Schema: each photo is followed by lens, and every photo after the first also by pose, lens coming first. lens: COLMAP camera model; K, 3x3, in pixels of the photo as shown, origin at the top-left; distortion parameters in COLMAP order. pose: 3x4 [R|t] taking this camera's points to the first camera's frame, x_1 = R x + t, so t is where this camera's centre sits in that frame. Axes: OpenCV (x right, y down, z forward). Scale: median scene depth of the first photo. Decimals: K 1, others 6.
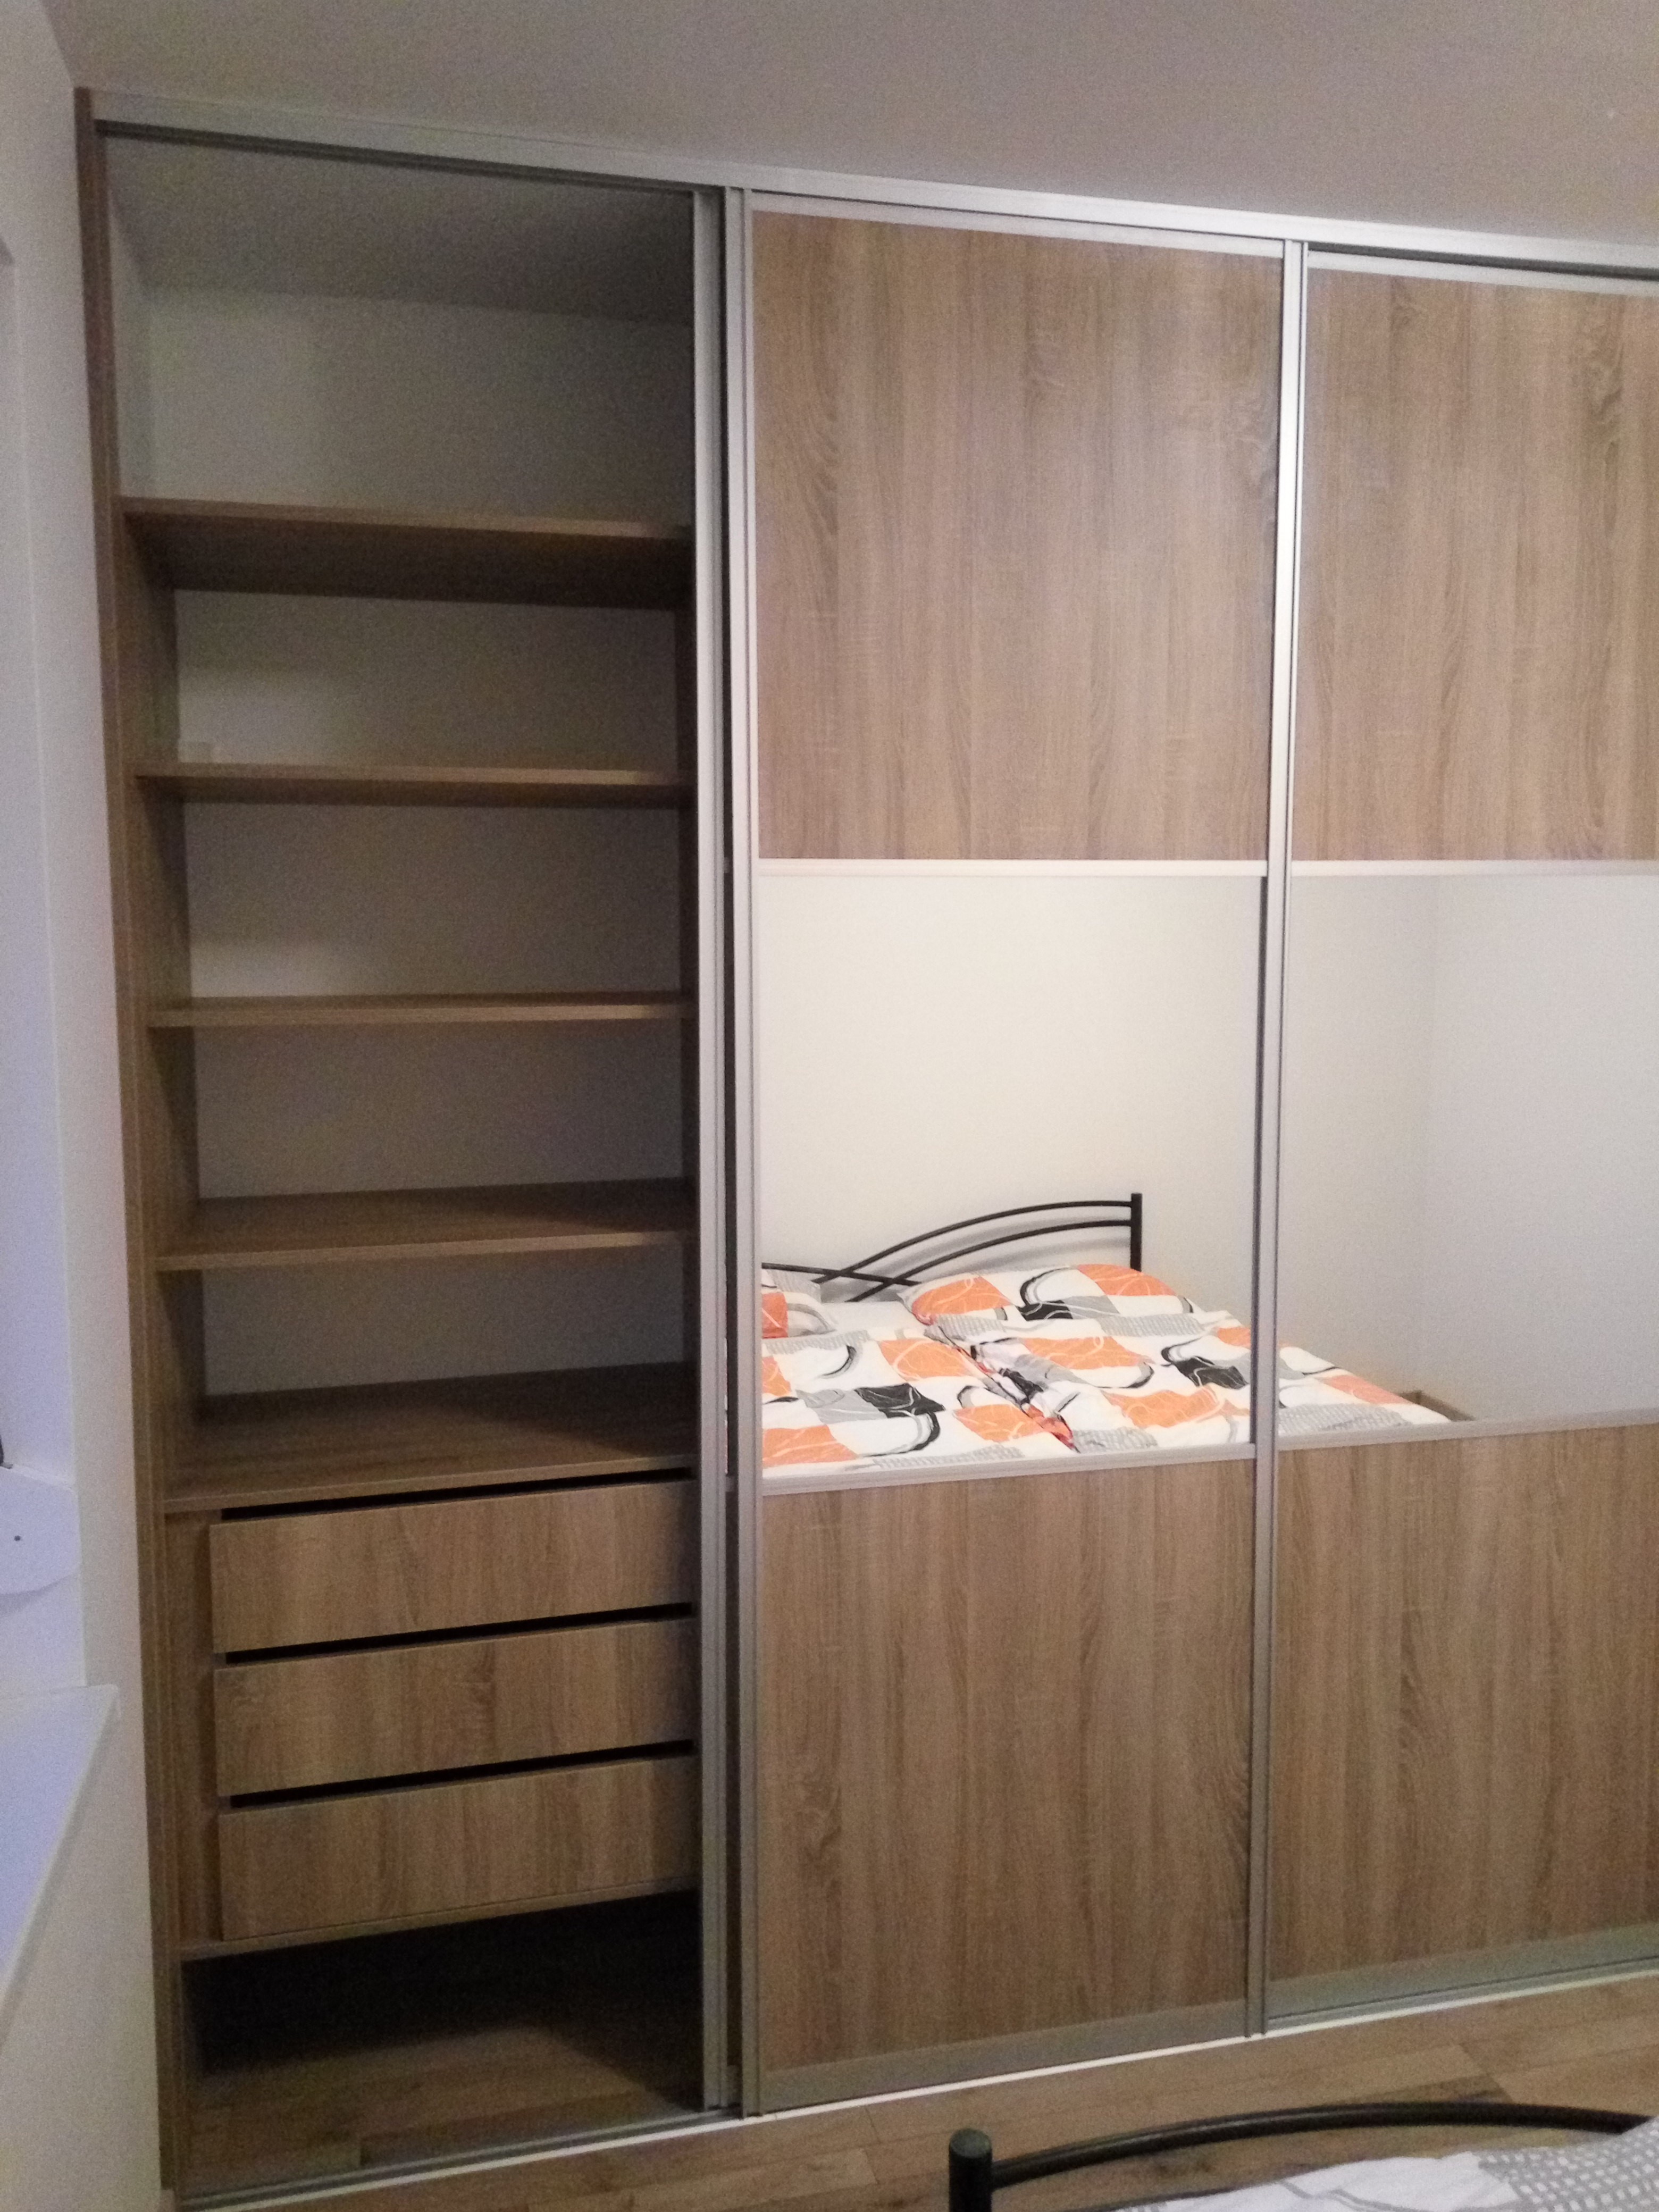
lens RADIAL K [[1798.4, 0, 832.0], [0, 1798.4, 1100.3], [0, 0, 1]] dist [0.059017, -0.082053]
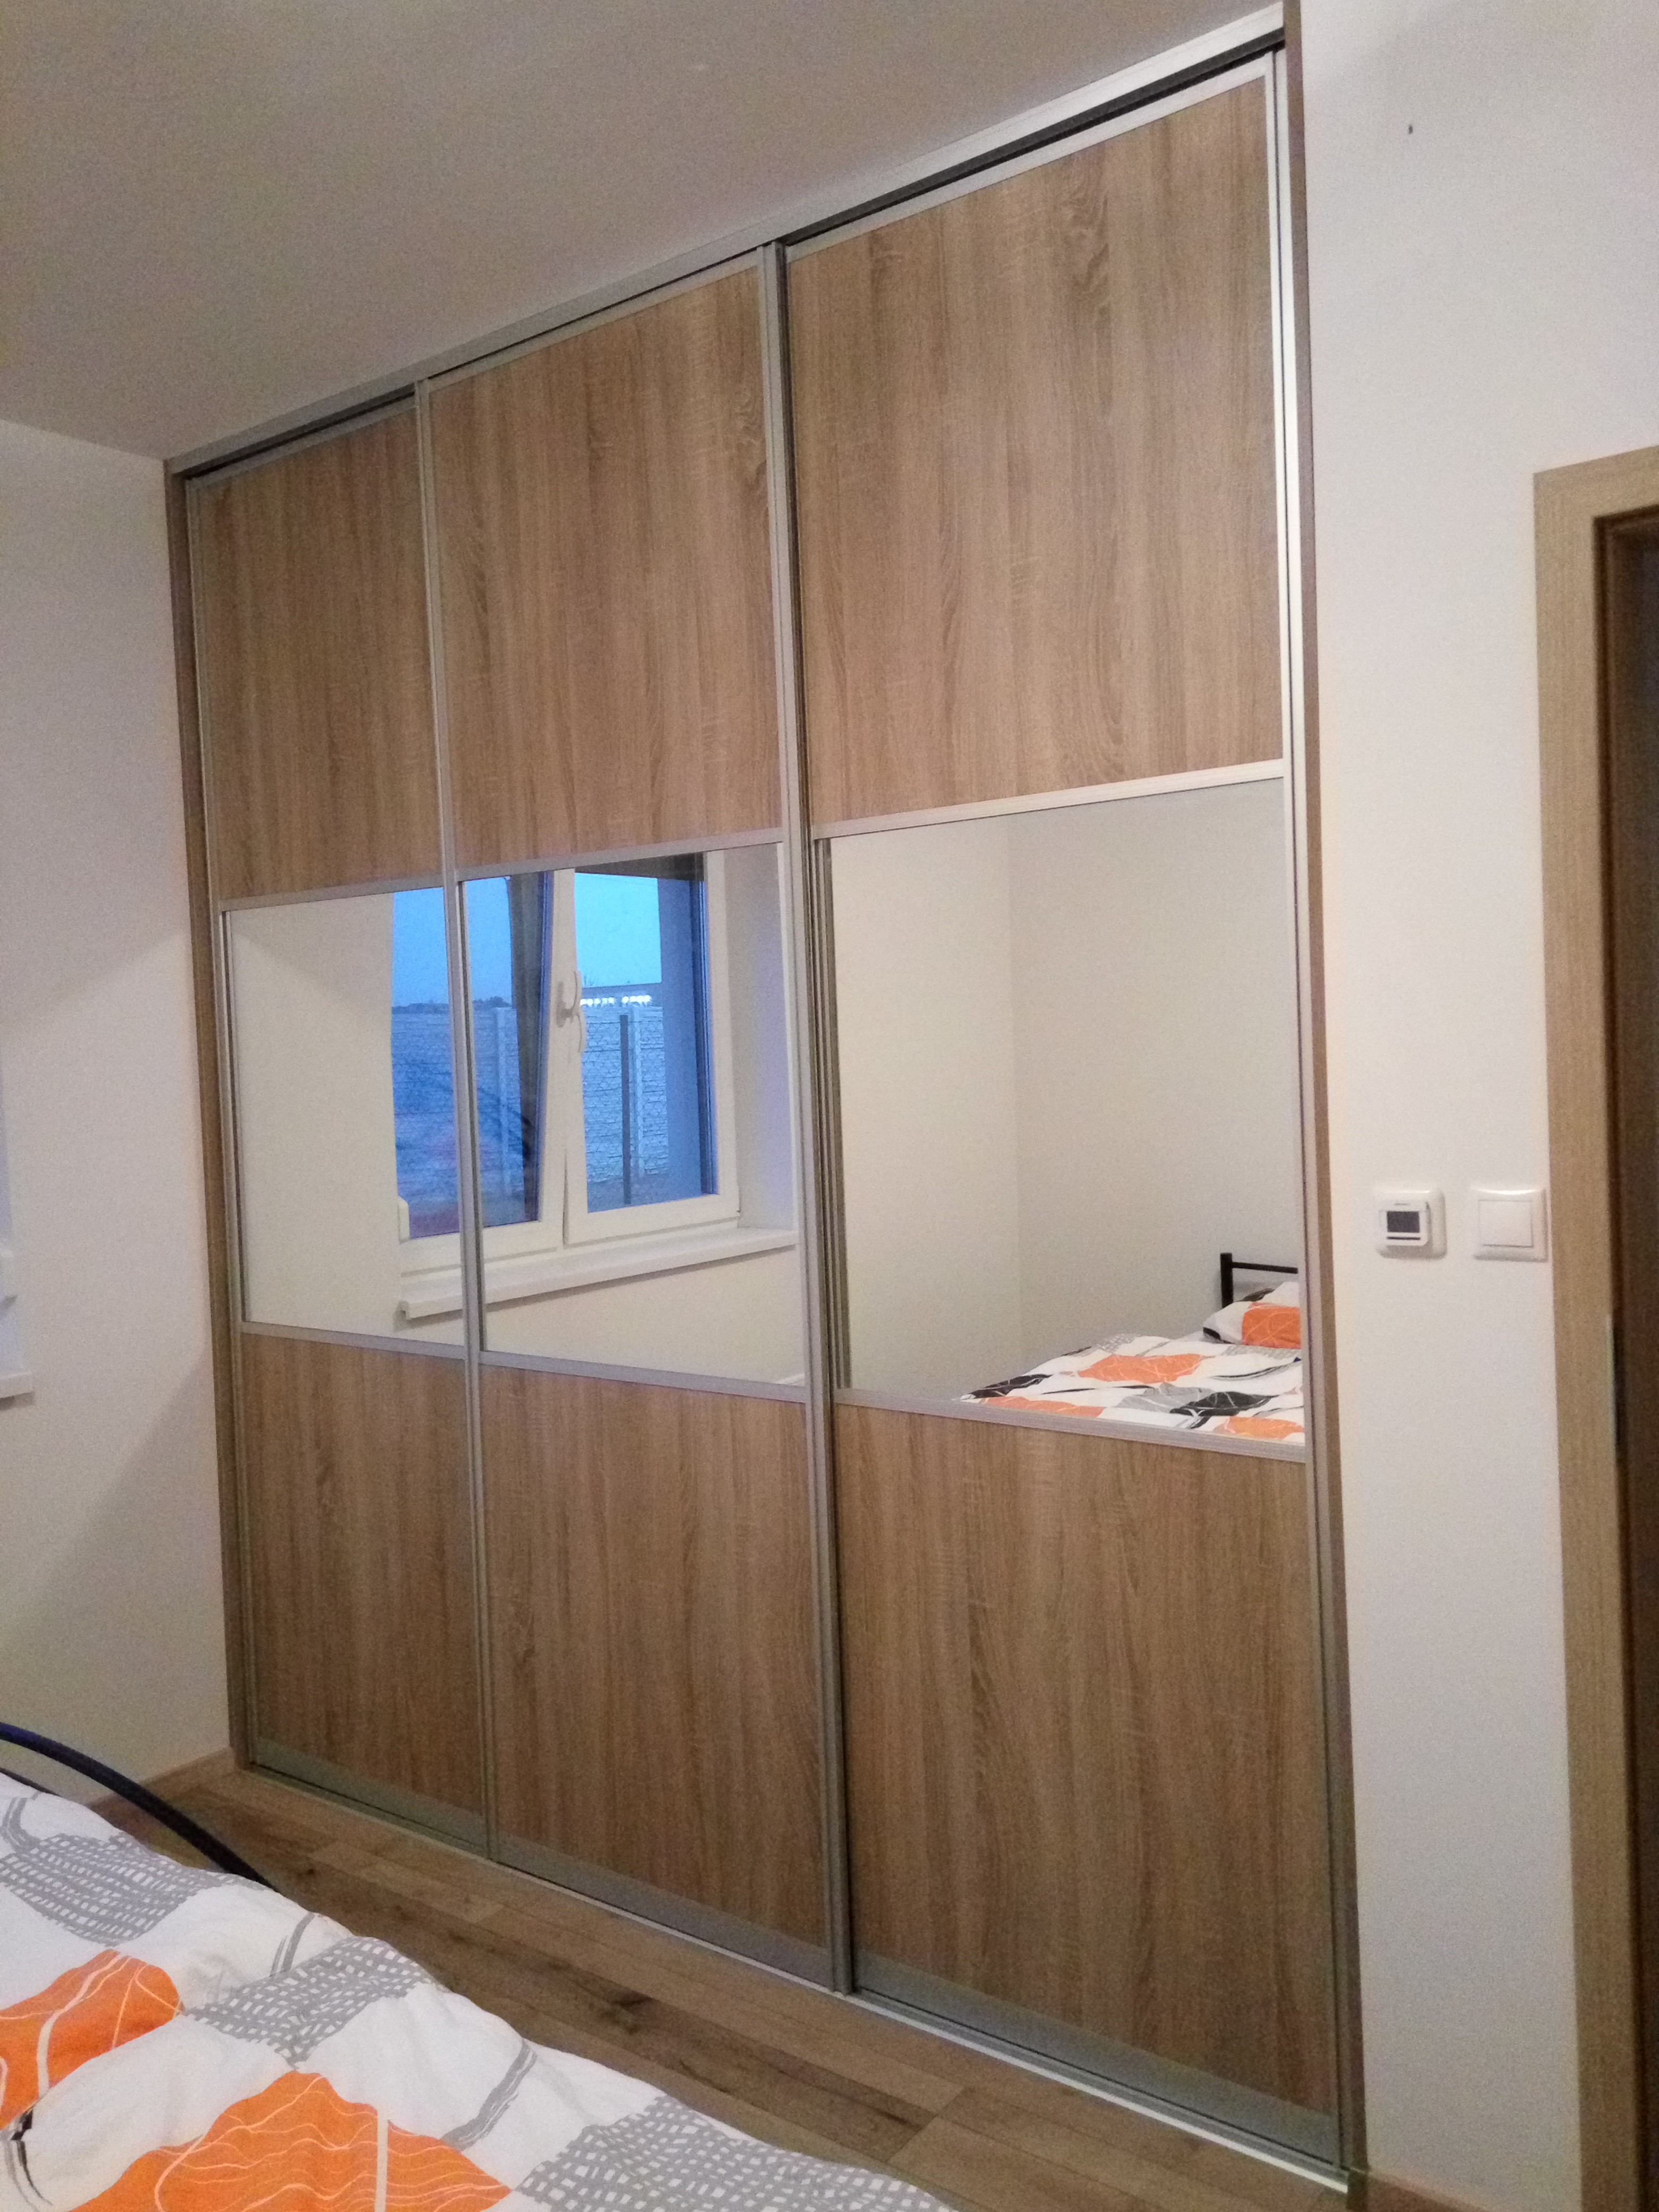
lens RADIAL K [[1778.3, 0, 829.5], [0, 1778.3, 1106.0], [0, 0, 1]] dist [0.070583, -0.070358]
pose [[0.616979, 0.009837, -0.786918, 1.042445], [-0.043129, 0.998842, -0.021329, 0.049418], [0.785797, 0.047099, 0.616689, 0.375169]]
